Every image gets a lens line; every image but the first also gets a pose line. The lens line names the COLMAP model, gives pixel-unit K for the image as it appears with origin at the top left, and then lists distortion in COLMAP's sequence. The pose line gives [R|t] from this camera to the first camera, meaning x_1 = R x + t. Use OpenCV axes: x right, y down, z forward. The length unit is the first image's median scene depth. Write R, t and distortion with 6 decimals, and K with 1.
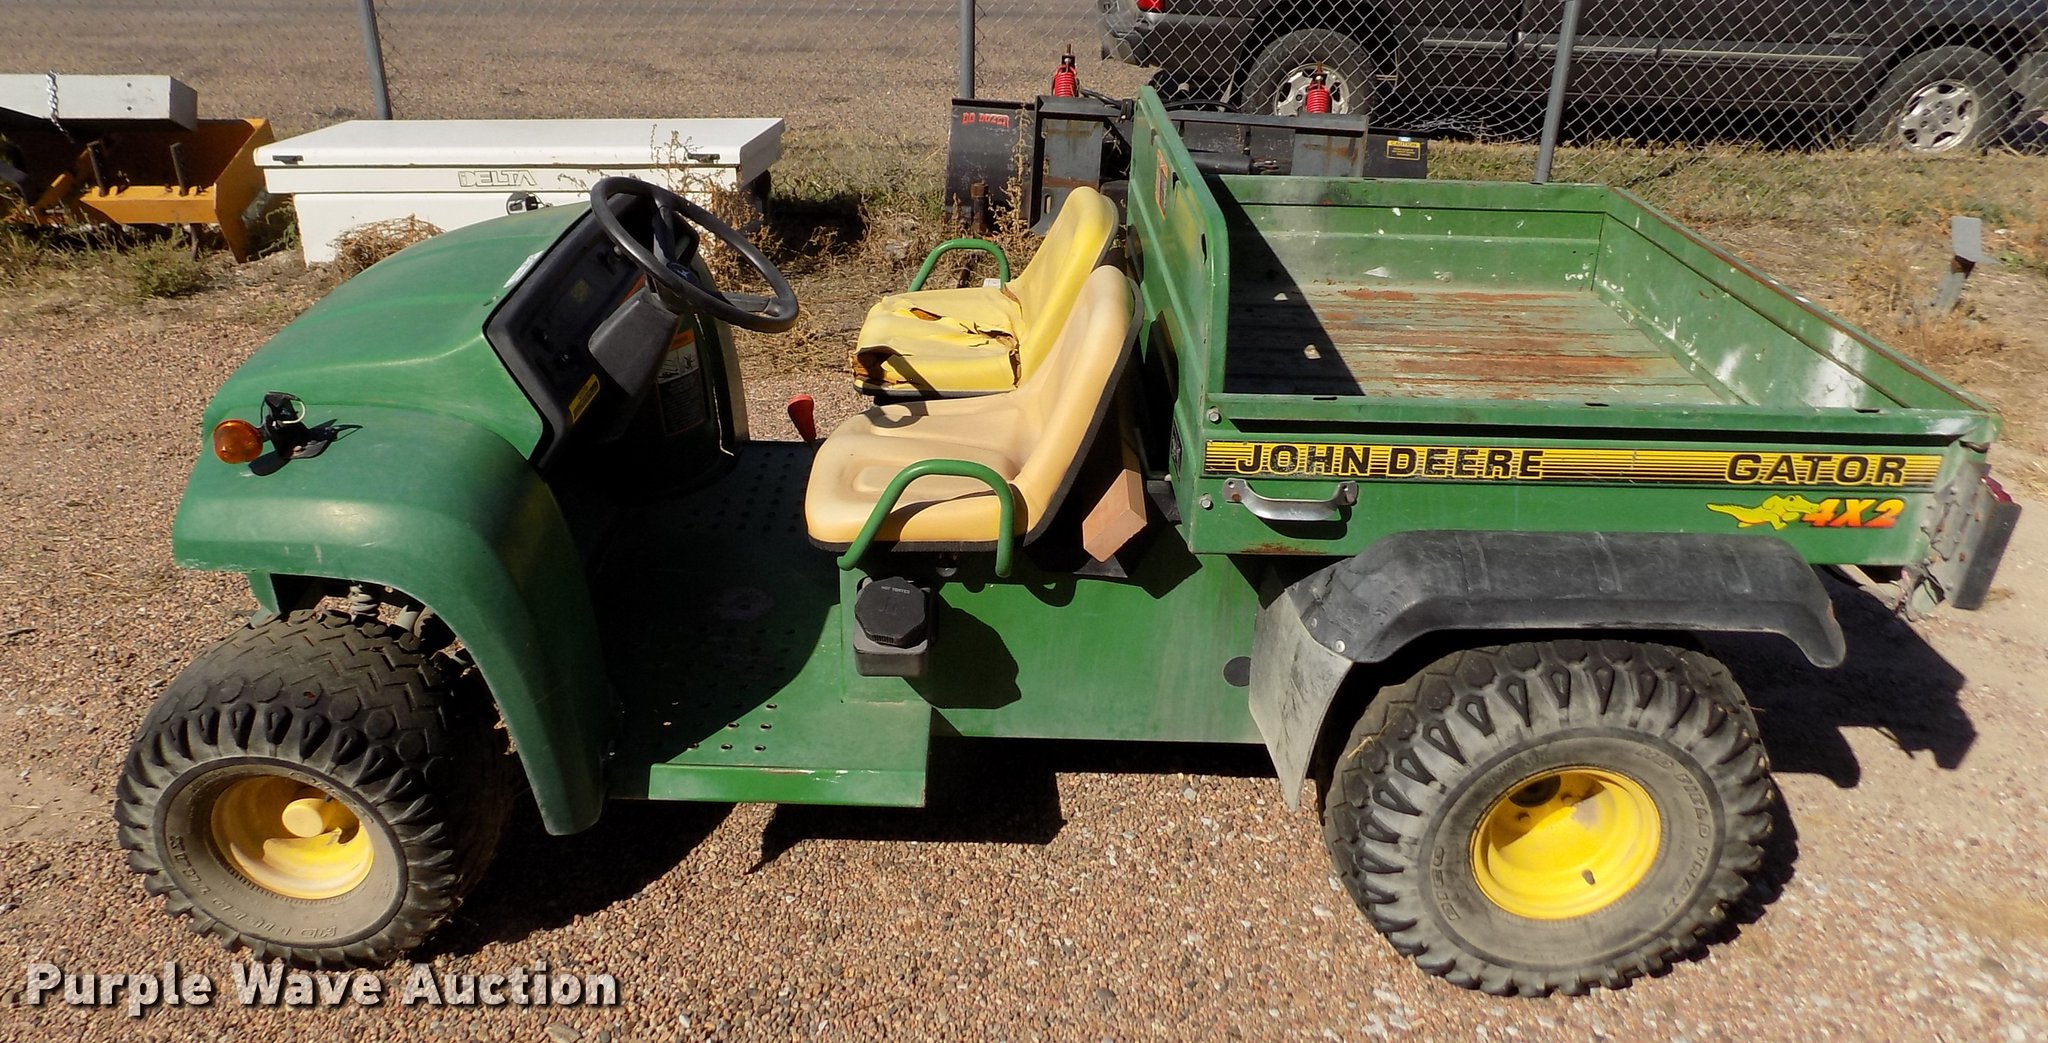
lens RADIAL K [[1494.4, 0, 1025.1], [0, 1494.4, 541.9], [0, 0, 1]] dist [-0.035068, 0.020685]
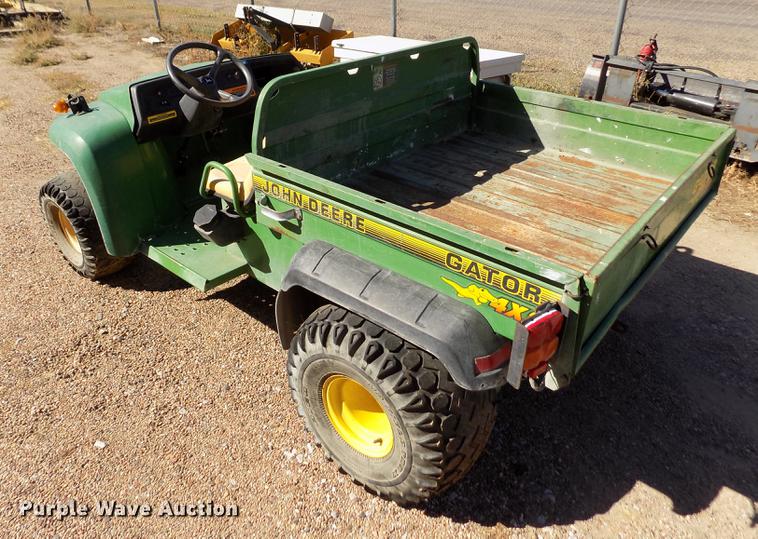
lens RADIAL K [[595.5, 0, 377.1], [0, 595.5, 270.5], [0, 0, 1]] dist [-0.030129, 0.006955]
pose [[0.740422, 0.326104, -0.587734, 0.720890], [-0.288418, 0.943971, 0.160416, -0.109477], [0.607116, 0.050738, 0.792991, 0.334198]]
